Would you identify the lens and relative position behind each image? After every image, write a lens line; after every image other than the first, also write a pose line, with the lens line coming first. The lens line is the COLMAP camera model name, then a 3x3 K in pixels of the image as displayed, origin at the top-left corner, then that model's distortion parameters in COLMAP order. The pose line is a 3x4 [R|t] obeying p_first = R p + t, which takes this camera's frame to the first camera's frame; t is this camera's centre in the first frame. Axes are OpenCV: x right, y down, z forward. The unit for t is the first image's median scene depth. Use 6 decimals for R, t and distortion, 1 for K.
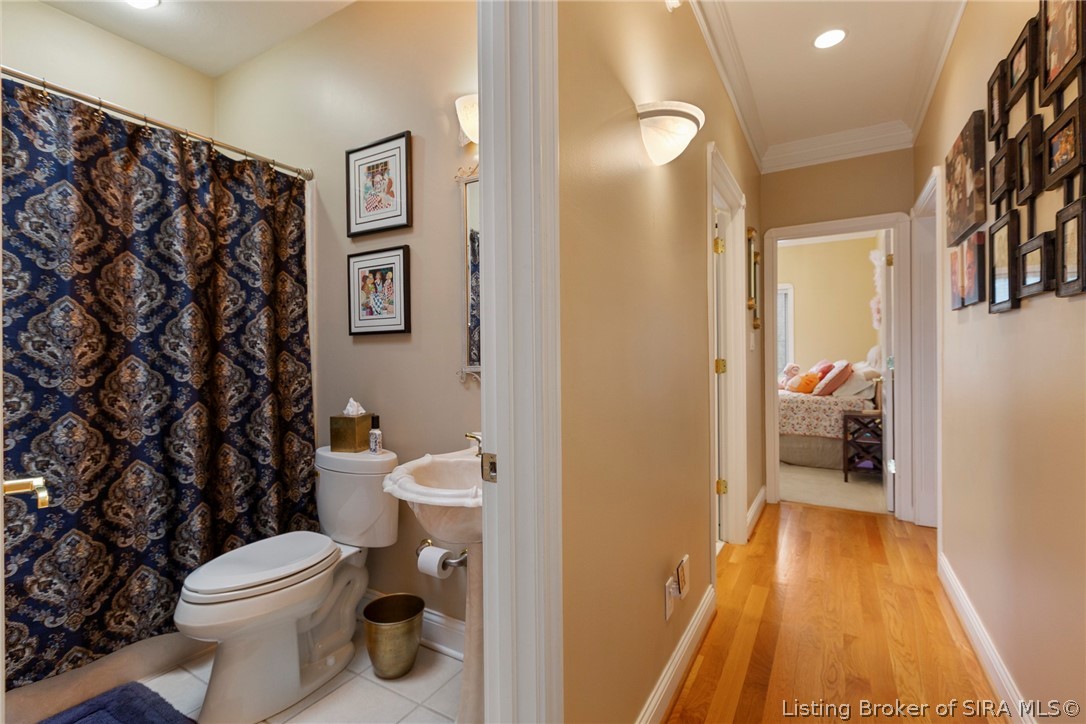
lens RADIAL K [[493.3, 0, 540.6], [0, 493.3, 354.7], [0, 0, 1]] dist [0.004577, -0.002760]
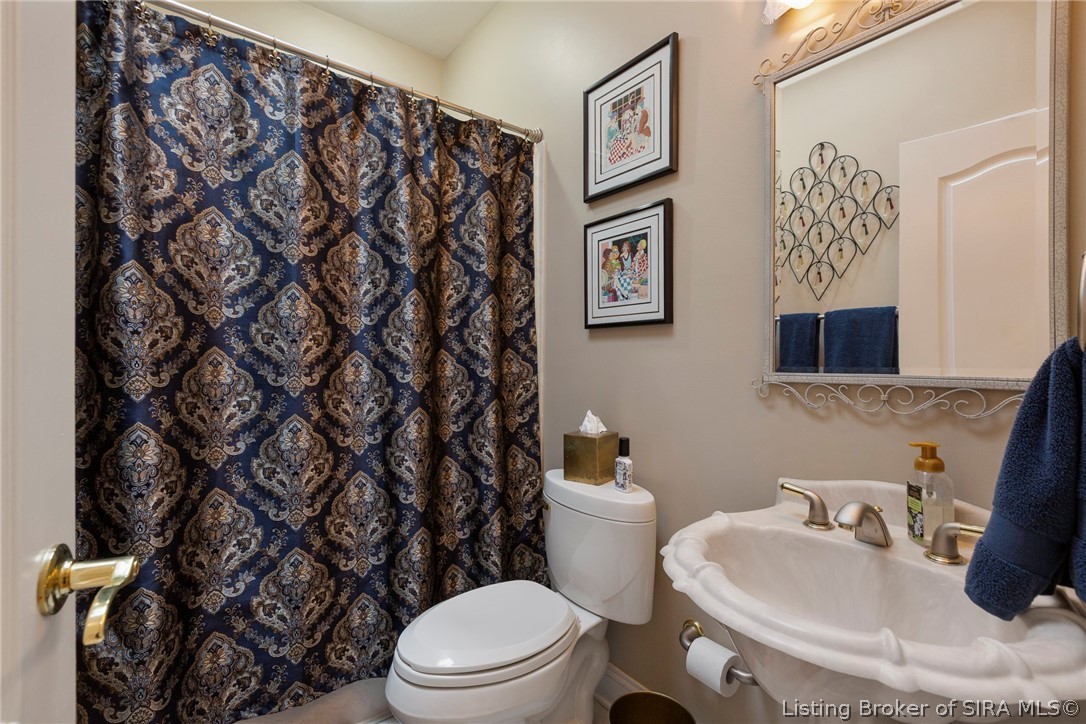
lens RADIAL K [[493.3, 0, 543.8], [0, 493.3, 361.6], [0, 0, 1]] dist [0.004577, -0.002760]
pose [[0.926019, 0.016549, -0.377115, -0.183352], [-0.013014, 0.999844, 0.011920, 0.005141], [0.377253, -0.006130, 0.926090, 0.305119]]
